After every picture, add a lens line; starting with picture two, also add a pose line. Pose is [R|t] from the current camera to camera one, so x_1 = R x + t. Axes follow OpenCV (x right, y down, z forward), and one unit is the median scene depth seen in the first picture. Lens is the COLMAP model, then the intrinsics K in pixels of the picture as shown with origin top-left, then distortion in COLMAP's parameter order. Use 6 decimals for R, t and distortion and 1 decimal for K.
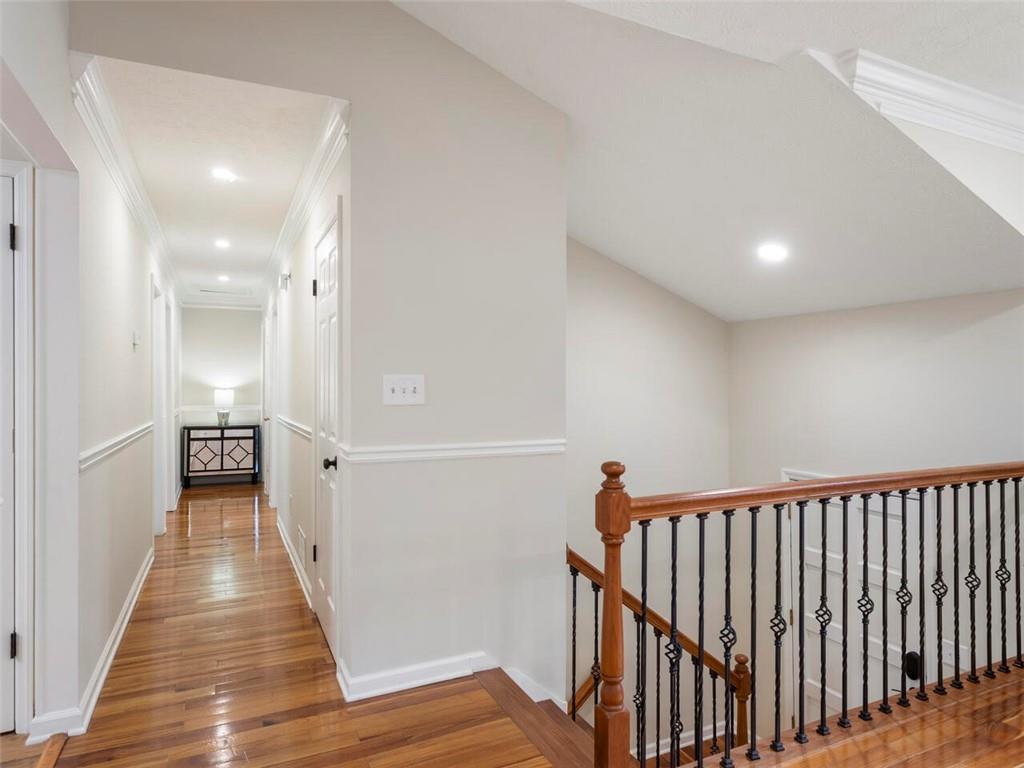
lens RADIAL K [[598.2, 0, 504.7], [0, 598.2, 383.6], [0, 0, 1]] dist [0.007953, -0.000804]
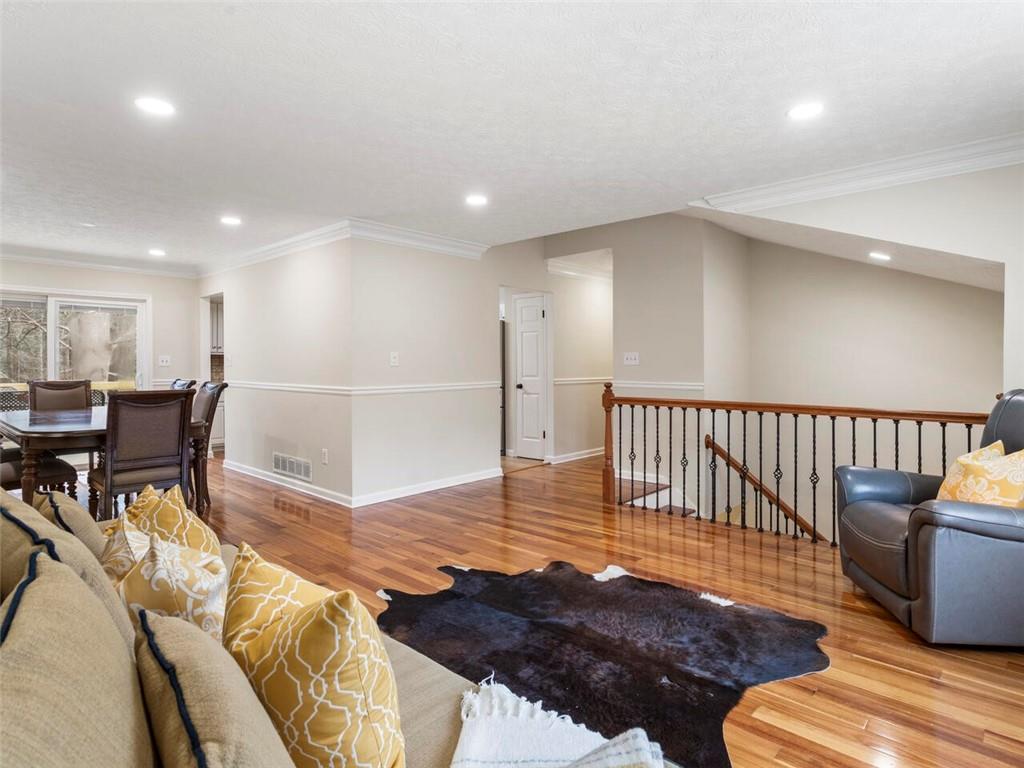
lens RADIAL K [[565.6, 0, 520.7], [0, 565.6, 362.8], [0, 0, 1]] dist [0.003603, 0.001351]
pose [[0.395912, -0.000210, -0.918289, 1.720868], [0.001839, 0.999998, 0.000564, 0.024067], [0.918287, -0.001912, 0.395911, -0.317971]]
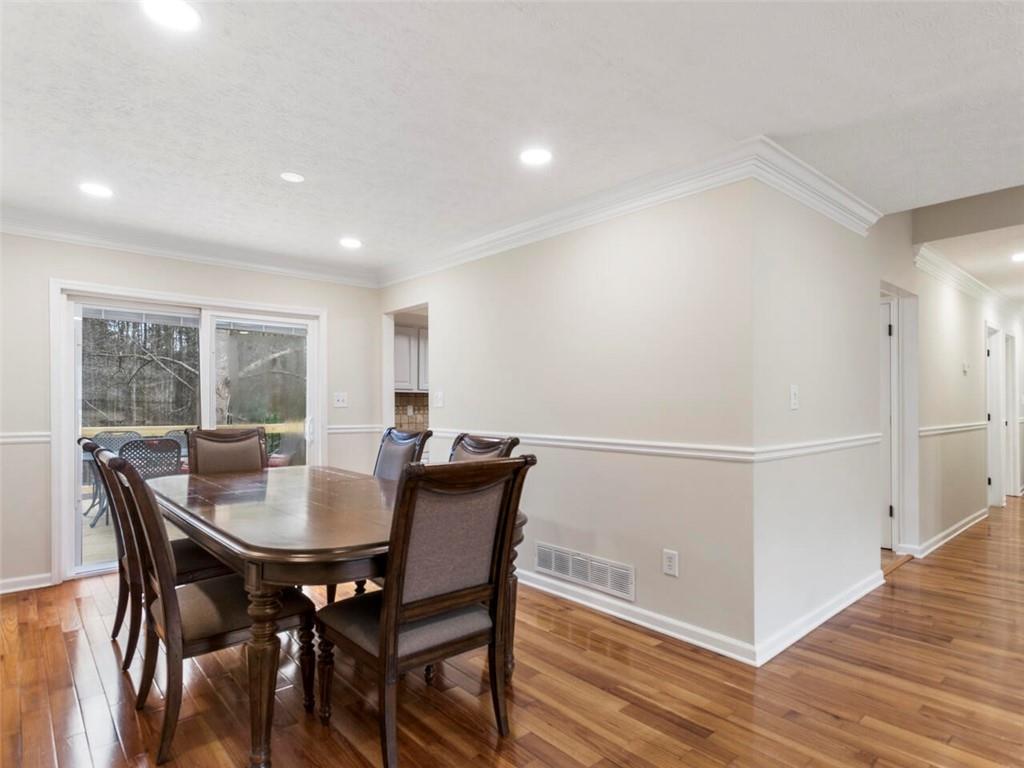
lens RADIAL K [[569.1, 0, 524.9], [0, 569.1, 398.6], [0, 0, 1]] dist [0.002657, -0.000475]
pose [[0.307563, -0.006007, -0.951509, 0.663981], [0.001280, 0.999982, -0.005899, 0.021461], [0.951527, 0.000596, 0.307565, -0.803238]]
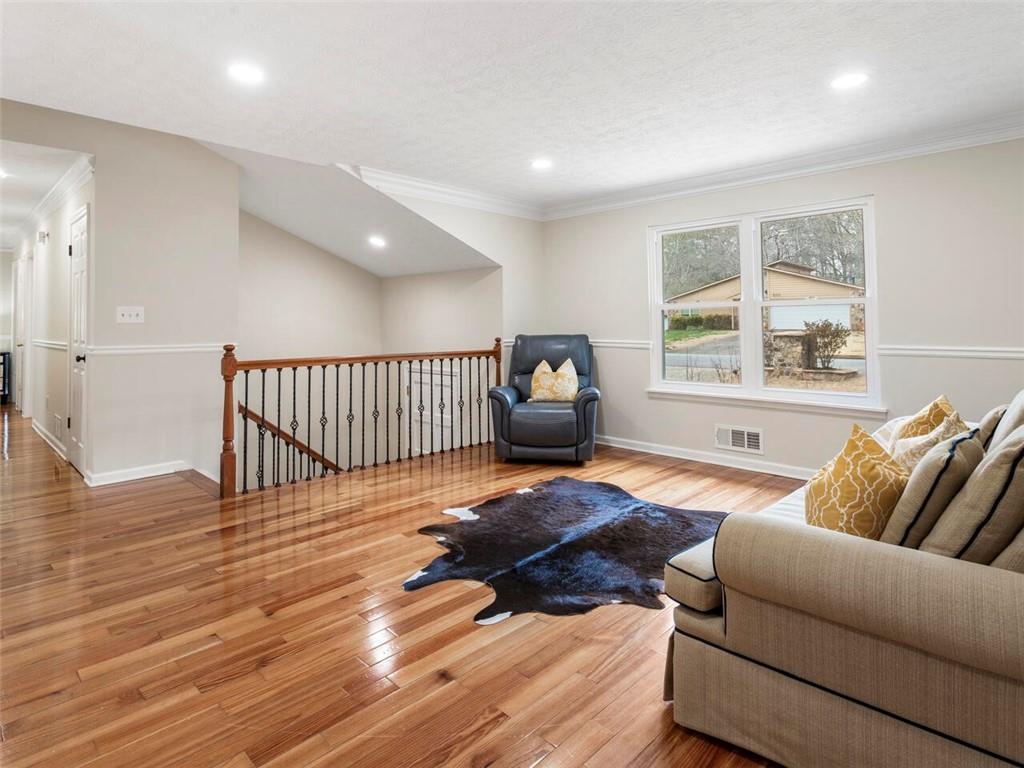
lens RADIAL K [[565.6, 0, 506.7], [0, 565.6, 317.6], [0, 0, 1]] dist [0.003603, 0.001351]
pose [[0.938883, 0.003059, 0.344223, 0.296036], [-0.000432, 0.999970, -0.007708, 0.030794], [-0.344236, 0.007088, 0.938856, -0.949718]]
